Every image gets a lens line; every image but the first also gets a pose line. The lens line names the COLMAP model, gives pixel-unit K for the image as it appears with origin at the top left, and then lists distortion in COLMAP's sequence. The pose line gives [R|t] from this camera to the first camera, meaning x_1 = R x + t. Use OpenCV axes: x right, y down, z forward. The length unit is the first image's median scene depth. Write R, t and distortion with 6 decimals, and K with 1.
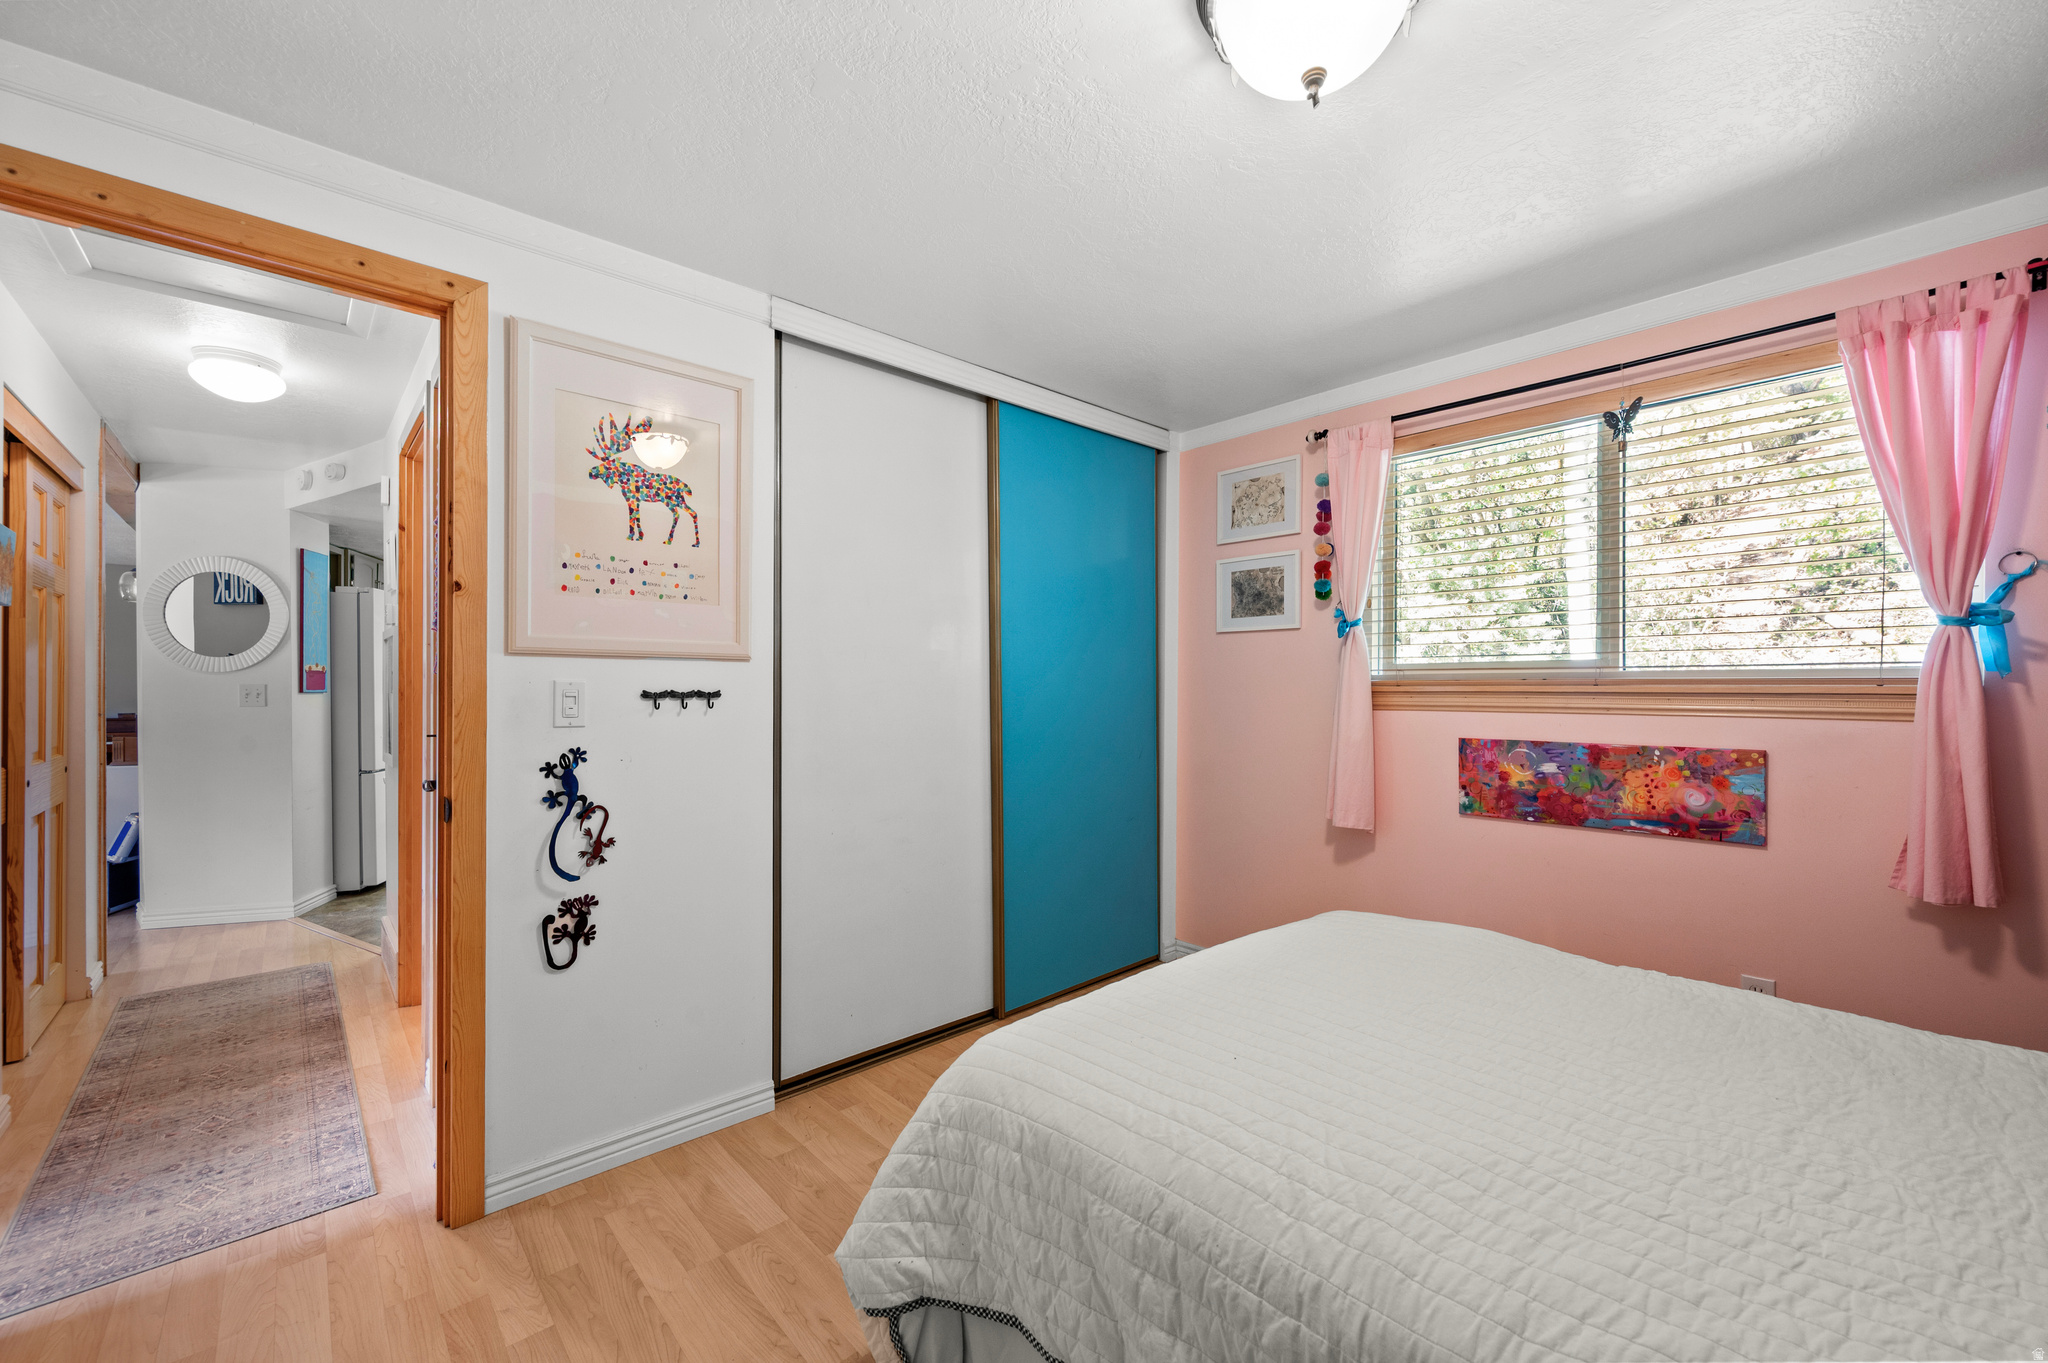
lens RADIAL K [[805.7, 0, 1028.4], [0, 805.7, 687.1], [0, 0, 1]] dist [-0.000532, 0.000114]
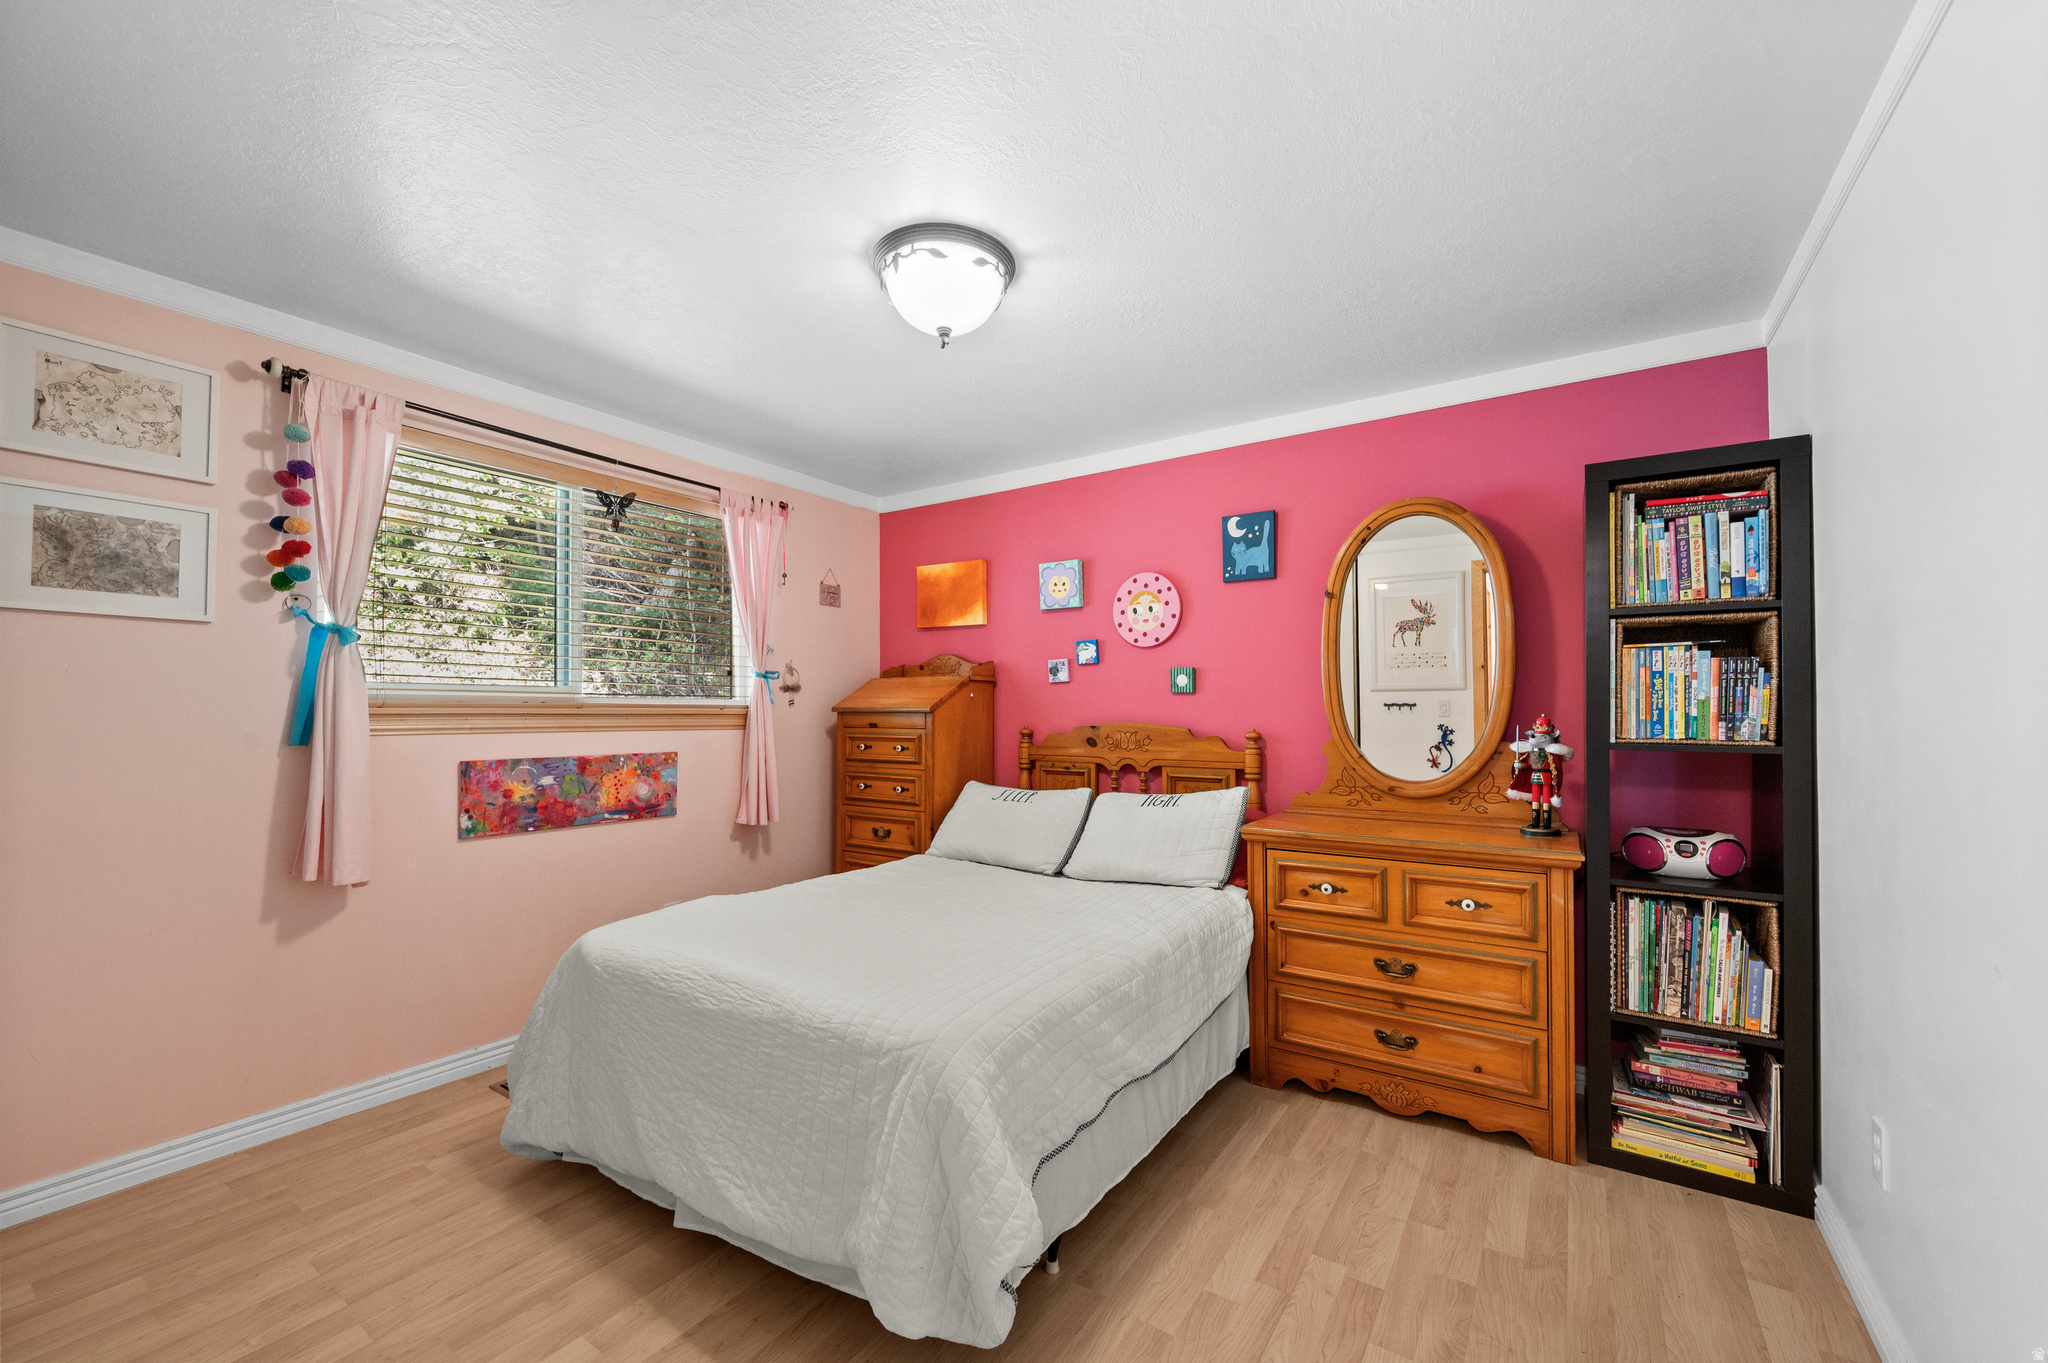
lens RADIAL K [[805.7, 0, 1028.4], [0, 805.7, 687.1], [0, 0, 1]] dist [-0.000532, 0.000114]
pose [[-0.233496, 0.033313, 0.971787, -0.599840], [0.001668, 0.999425, -0.033860, 0.008118], [-0.972356, -0.006285, -0.233417, 0.587189]]
